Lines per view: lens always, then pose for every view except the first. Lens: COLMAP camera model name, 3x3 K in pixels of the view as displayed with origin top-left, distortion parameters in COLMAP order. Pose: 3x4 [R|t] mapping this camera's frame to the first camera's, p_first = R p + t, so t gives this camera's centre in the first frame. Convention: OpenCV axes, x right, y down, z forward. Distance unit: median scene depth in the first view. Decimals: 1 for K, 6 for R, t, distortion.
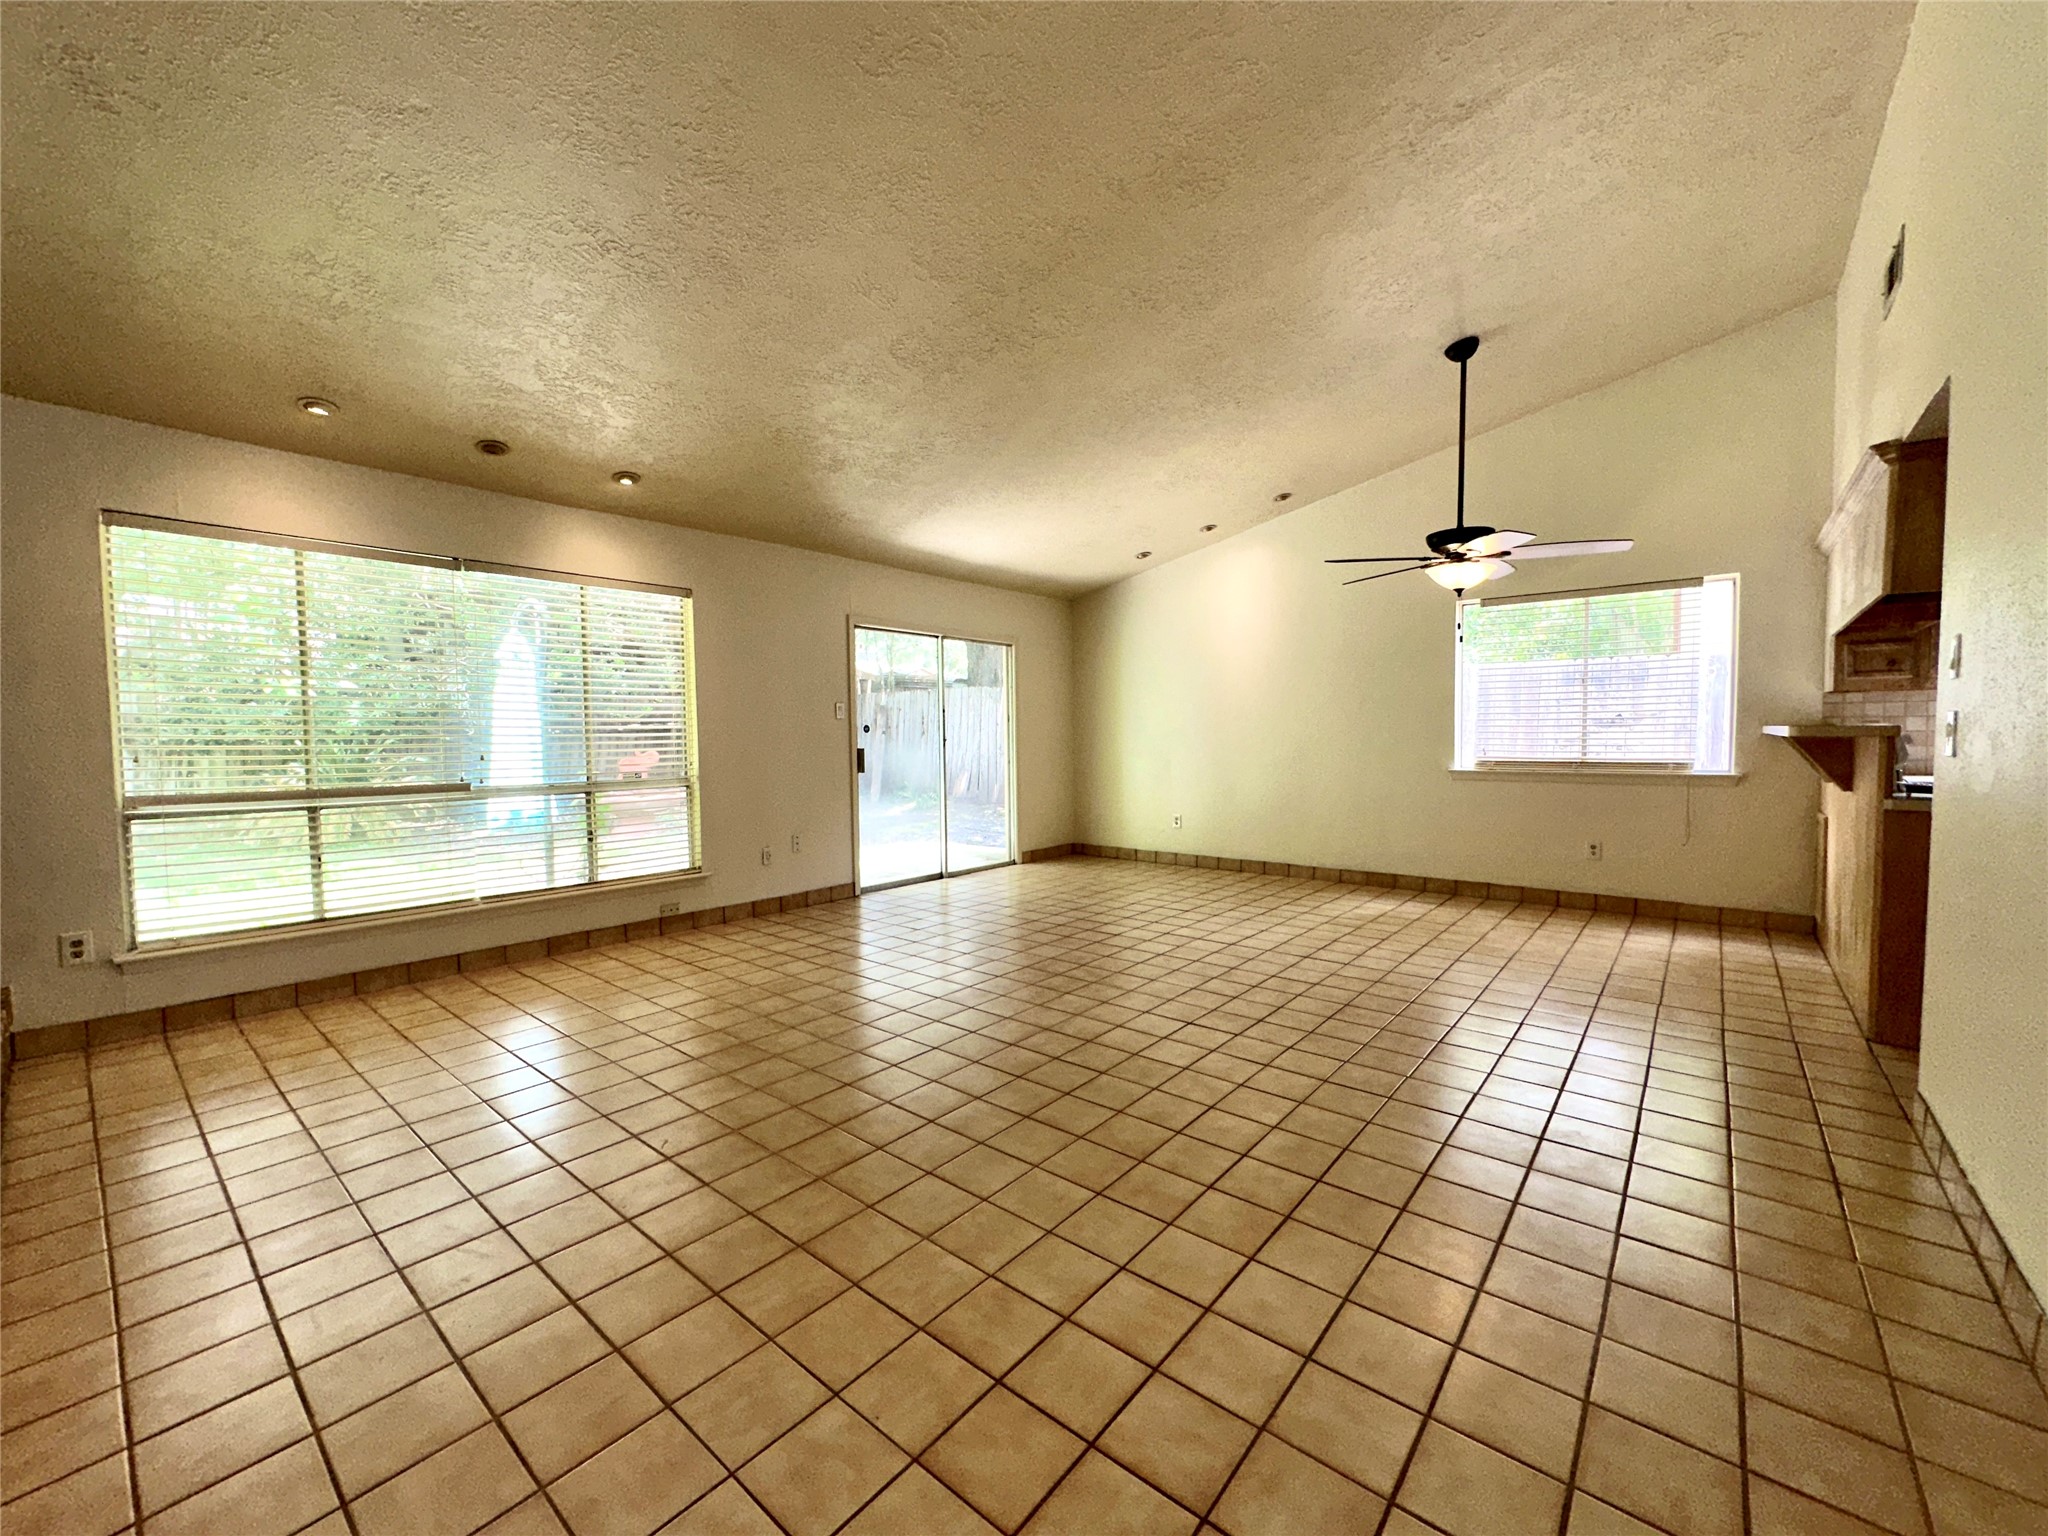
lens RADIAL K [[820.9, 0, 1014.8], [0, 820.9, 774.2], [0, 0, 1]] dist [-0.007134, 0.000971]
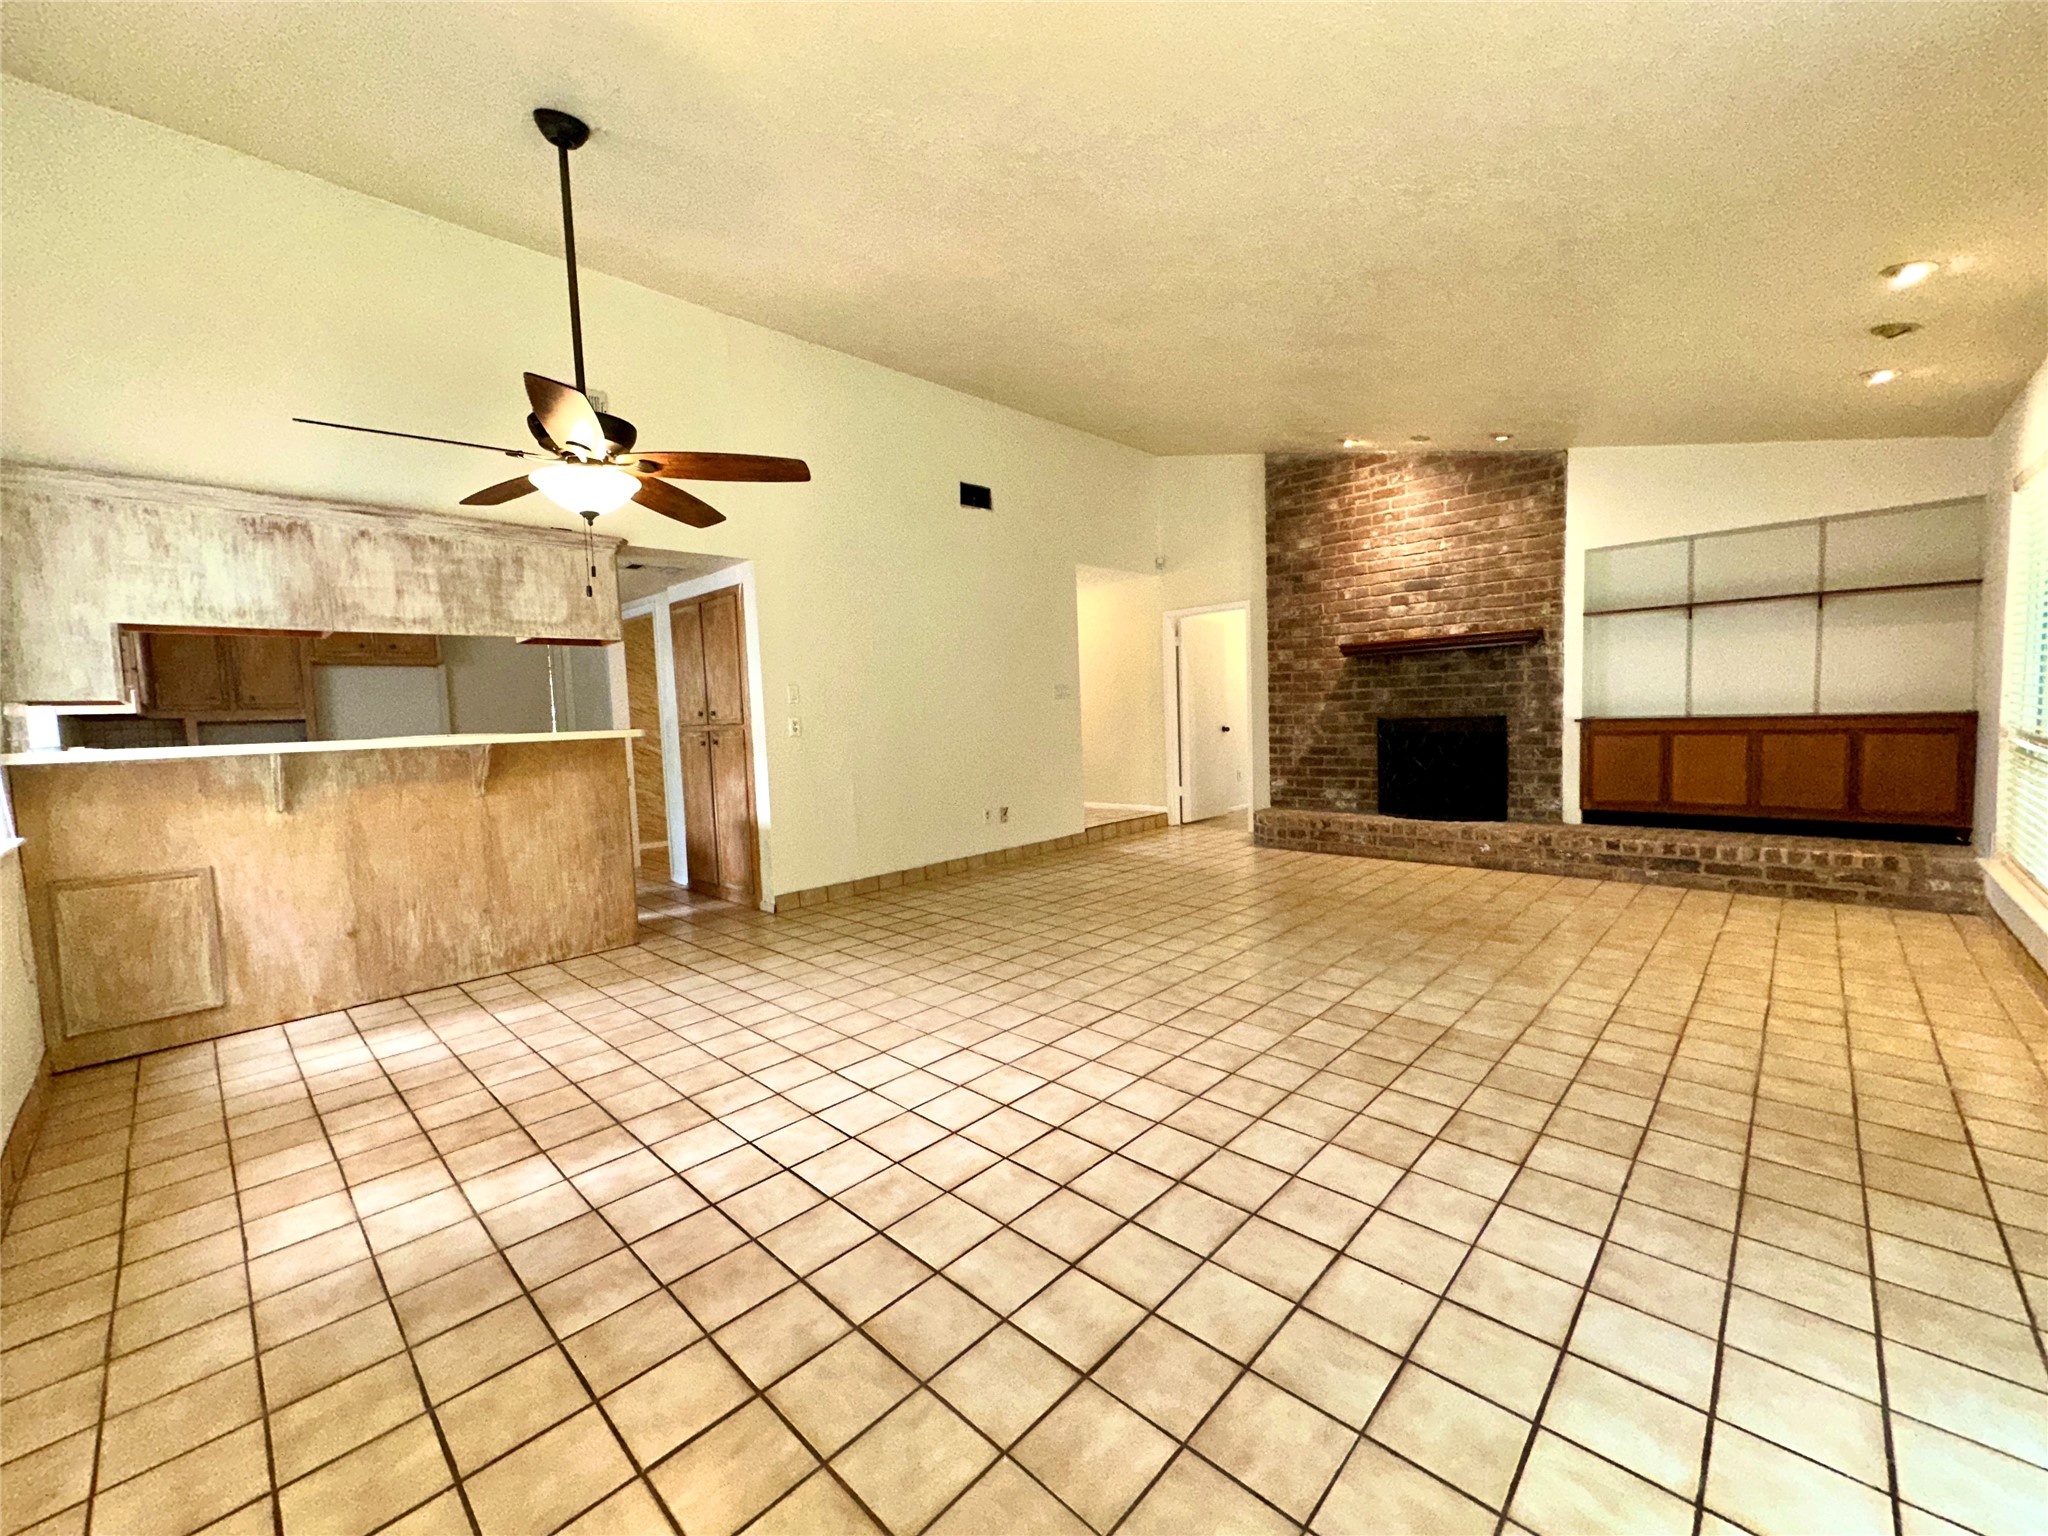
lens RADIAL K [[820.9, 0, 1021.8], [0, 820.9, 774.9], [0, 0, 1]] dist [-0.007134, 0.000971]
pose [[-0.996509, 0.043167, 0.071464, 0.159951], [0.051808, 0.990947, 0.123856, -0.084578], [-0.065471, 0.127126, -0.989723, 1.596963]]
